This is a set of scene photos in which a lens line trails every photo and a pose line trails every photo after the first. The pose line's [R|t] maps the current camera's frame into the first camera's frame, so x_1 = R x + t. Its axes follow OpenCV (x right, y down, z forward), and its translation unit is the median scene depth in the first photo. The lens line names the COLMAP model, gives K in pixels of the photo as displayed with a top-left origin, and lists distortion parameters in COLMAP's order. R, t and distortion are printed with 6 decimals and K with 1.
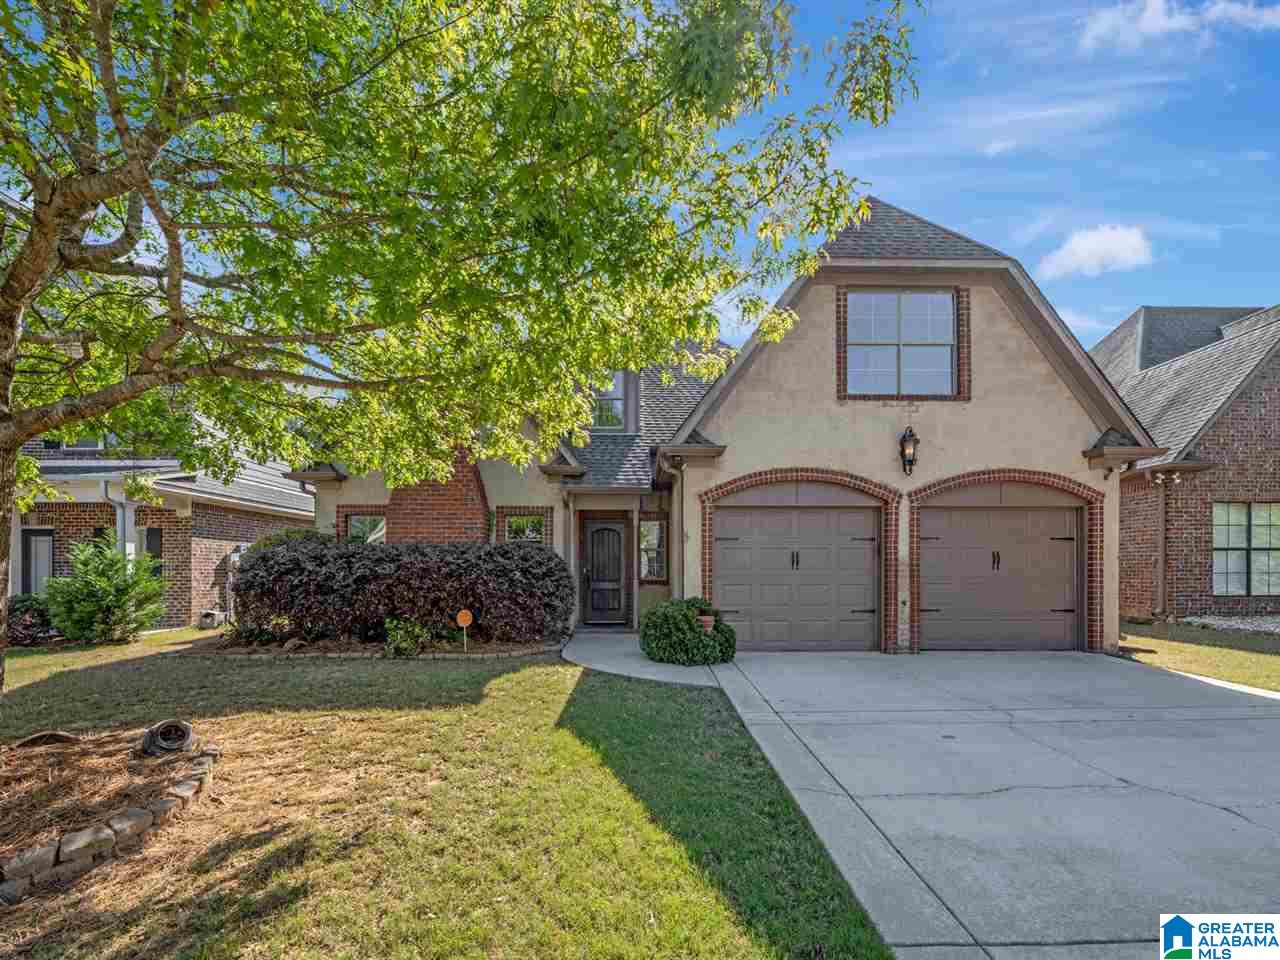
lens RADIAL K [[529.3, 0, 641.8], [0, 529.3, 561.5], [0, 0, 1]] dist [0.001250, 0.000102]
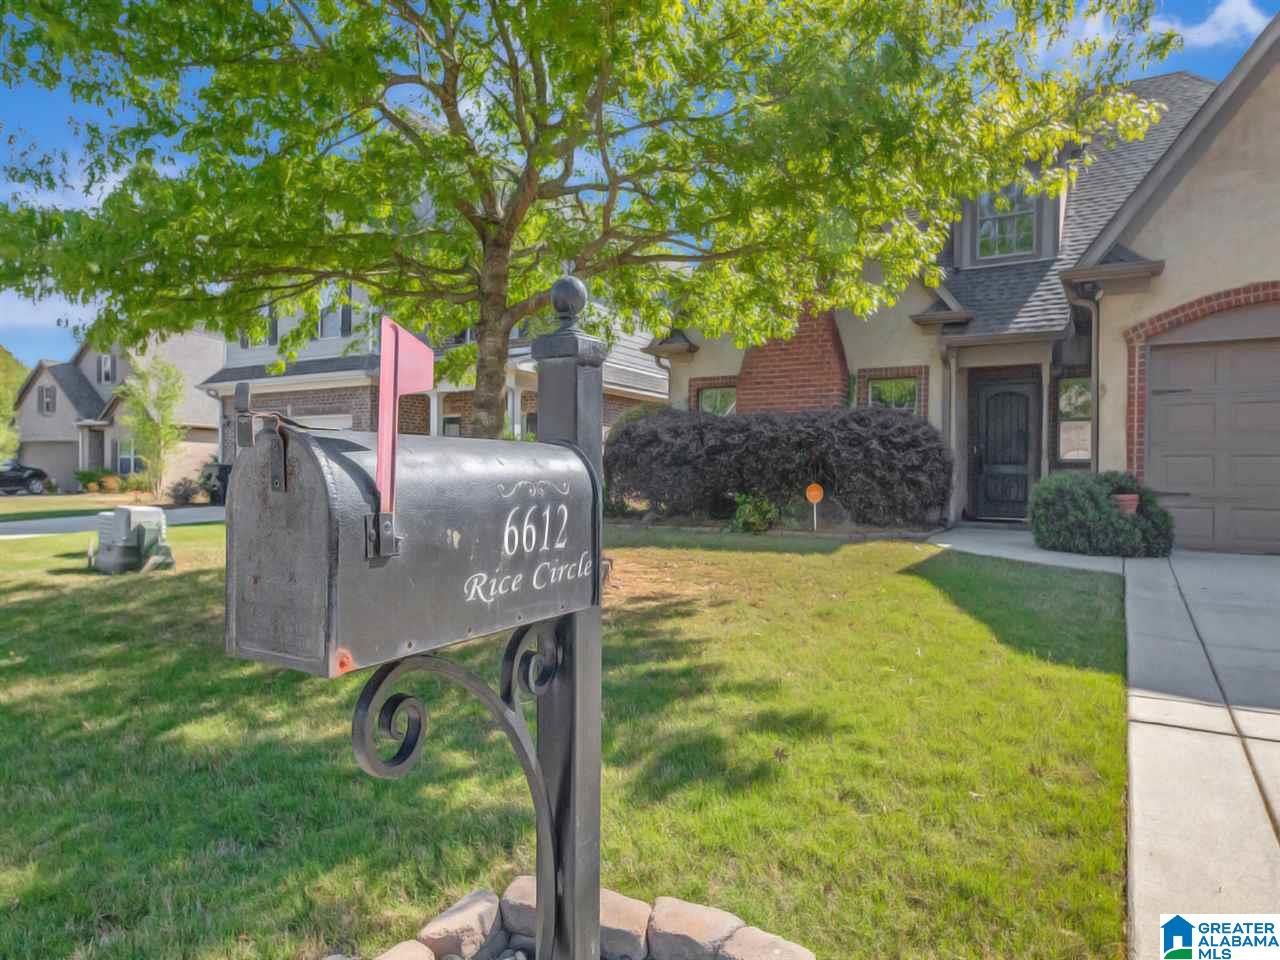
lens RADIAL K [[799.2, 0, 640.0], [0, 799.2, 480.0], [0, 0, 1]] dist [-0.005639, -0.001464]
pose [[0.839792, 0.013186, -0.542749, 0.147151], [-0.009249, 0.999907, 0.009983, 0.073557], [0.542830, -0.003364, 0.839836, -0.287844]]
